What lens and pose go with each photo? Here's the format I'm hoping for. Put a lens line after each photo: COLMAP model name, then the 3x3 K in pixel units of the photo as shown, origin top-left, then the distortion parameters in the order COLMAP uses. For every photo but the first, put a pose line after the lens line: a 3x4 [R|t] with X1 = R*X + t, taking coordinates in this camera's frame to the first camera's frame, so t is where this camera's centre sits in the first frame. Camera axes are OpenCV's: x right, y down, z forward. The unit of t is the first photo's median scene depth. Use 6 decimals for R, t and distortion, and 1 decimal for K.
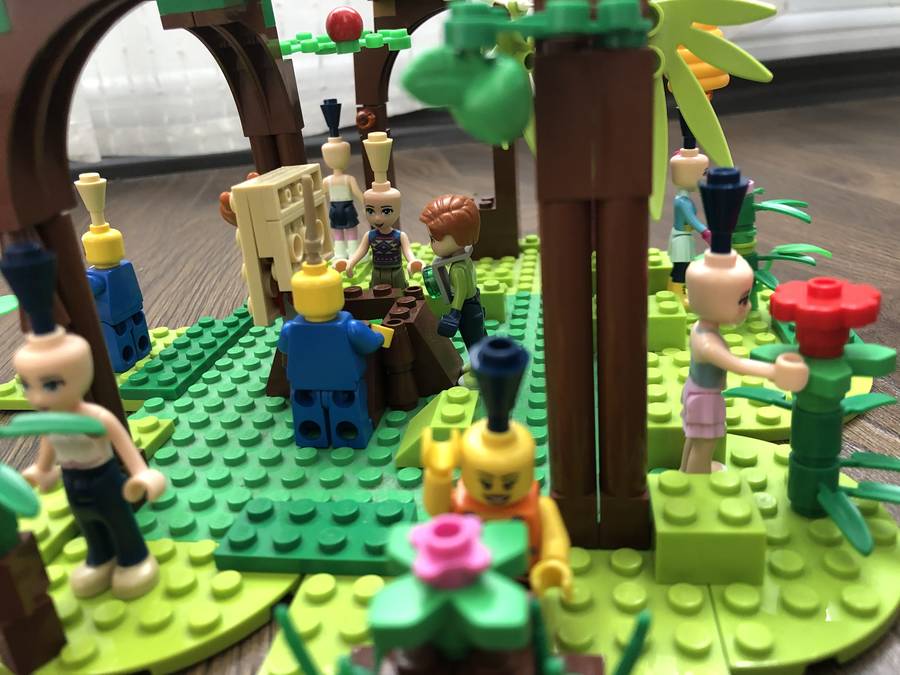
lens RADIAL K [[785.1, 0, 445.6], [0, 785.1, 334.4], [0, 0, 1]] dist [-0.001041, 0.006866]
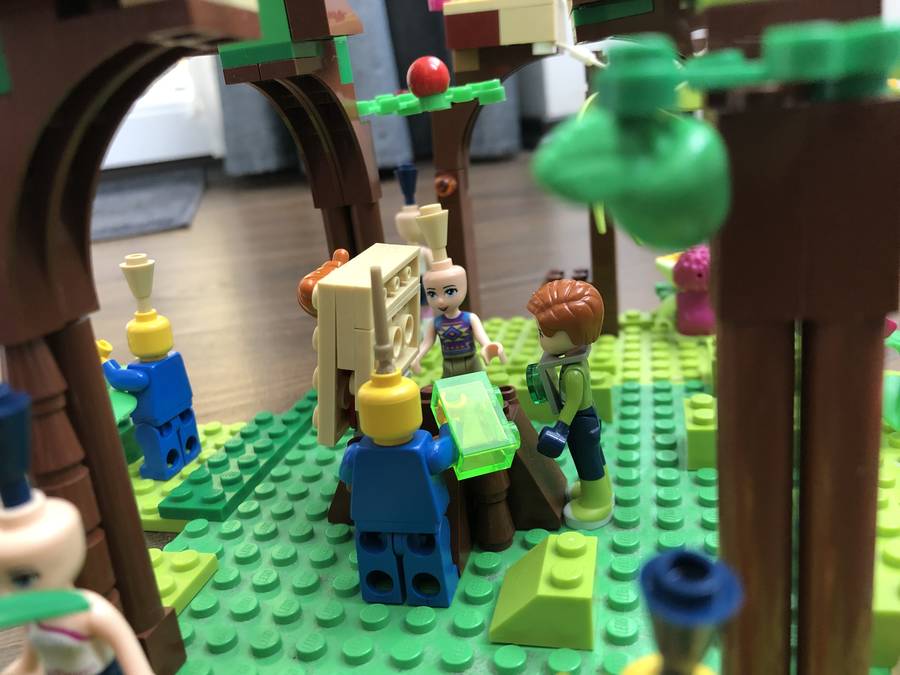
lens RADIAL K [[785.1, 0, 445.6], [0, 785.1, 334.4], [0, 0, 1]] dist [-0.001041, 0.006866]
pose [[0.996089, -0.005331, -0.088191, -0.029478], [-0.000165, 0.998064, -0.062196, -0.065799], [0.088352, 0.061967, 0.994160, 0.172040]]
